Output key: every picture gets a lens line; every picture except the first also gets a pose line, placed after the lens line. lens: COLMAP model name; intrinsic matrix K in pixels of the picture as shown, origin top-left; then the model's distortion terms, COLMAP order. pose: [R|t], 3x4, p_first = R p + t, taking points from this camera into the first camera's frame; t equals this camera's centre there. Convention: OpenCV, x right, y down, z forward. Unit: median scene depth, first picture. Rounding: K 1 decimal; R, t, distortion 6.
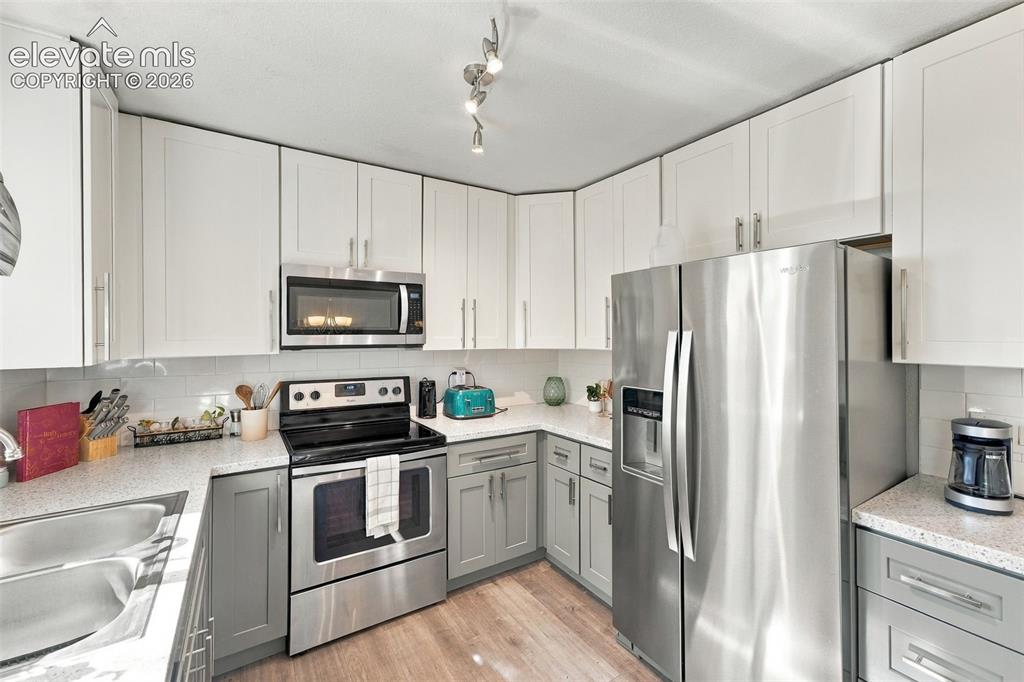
lens RADIAL K [[420.7, 0, 511.2], [0, 420.7, 335.5], [0, 0, 1]] dist [-0.006641, 0.003989]
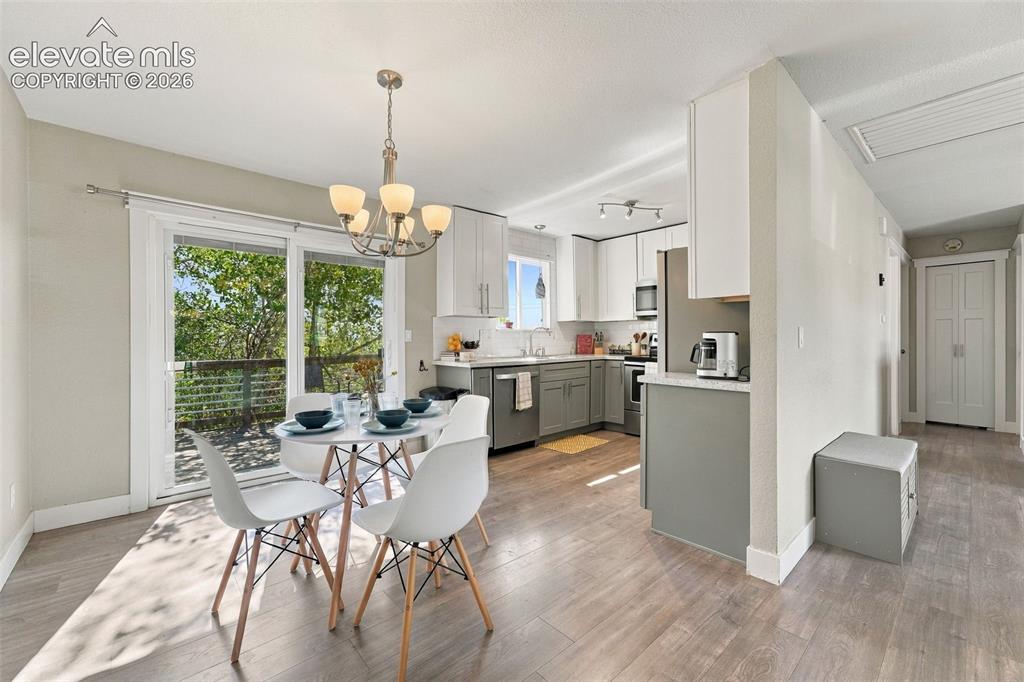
lens RADIAL K [[420.7, 0, 533.5], [0, 420.7, 339.4], [0, 0, 1]] dist [-0.006641, 0.003989]
pose [[0.199223, 0.001729, -0.979953, 1.520399], [0.008085, 0.999962, 0.003408, 0.128186], [0.979921, -0.008602, 0.199201, -0.068795]]
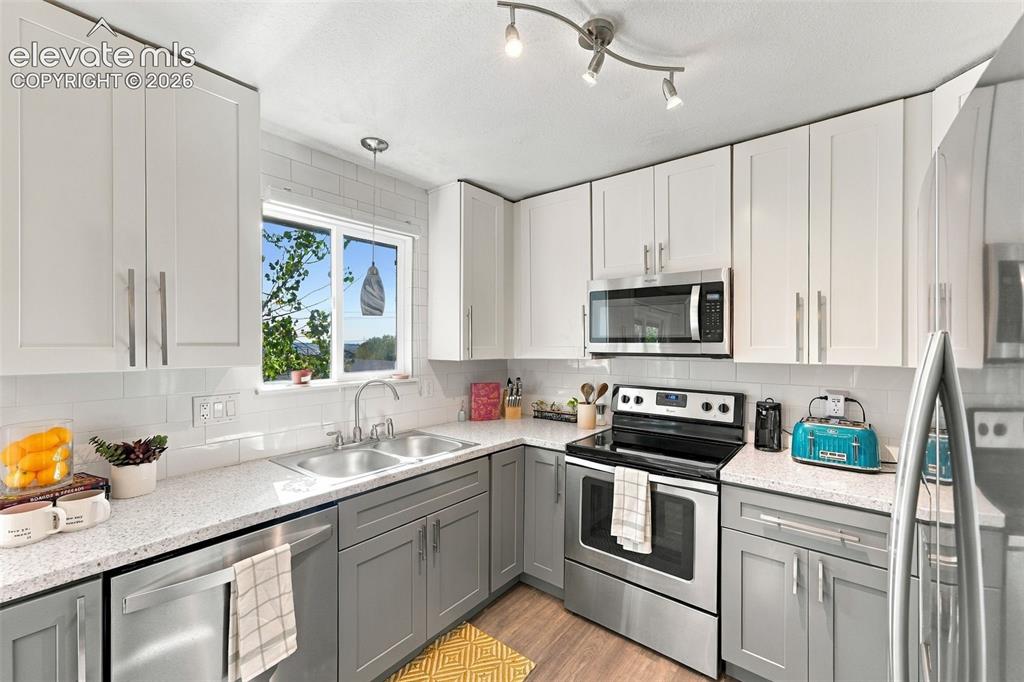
lens RADIAL K [[420.7, 0, 515.2], [0, 420.7, 345.1], [0, 0, 1]] dist [-0.006641, 0.003989]
pose [[0.324845, 0.001943, -0.945765, 0.437325], [0.001272, 0.999996, 0.002492, 0.000973], [0.945766, -0.002013, 0.324841, 0.366657]]
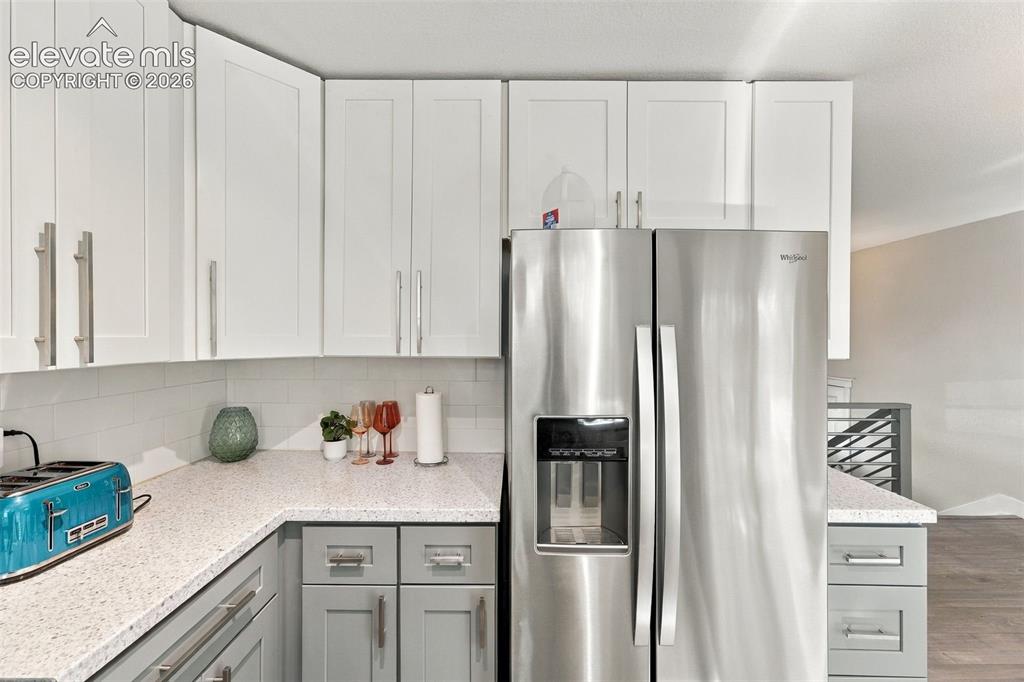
lens RADIAL K [[420.7, 0, 507.3], [0, 420.7, 338.2], [0, 0, 1]] dist [-0.006641, 0.003989]
pose [[0.554881, -0.000964, 0.831929, -0.213434], [-0.004376, 0.999982, 0.004077, 0.004232], [-0.831918, -0.005903, 0.554867, 0.558623]]
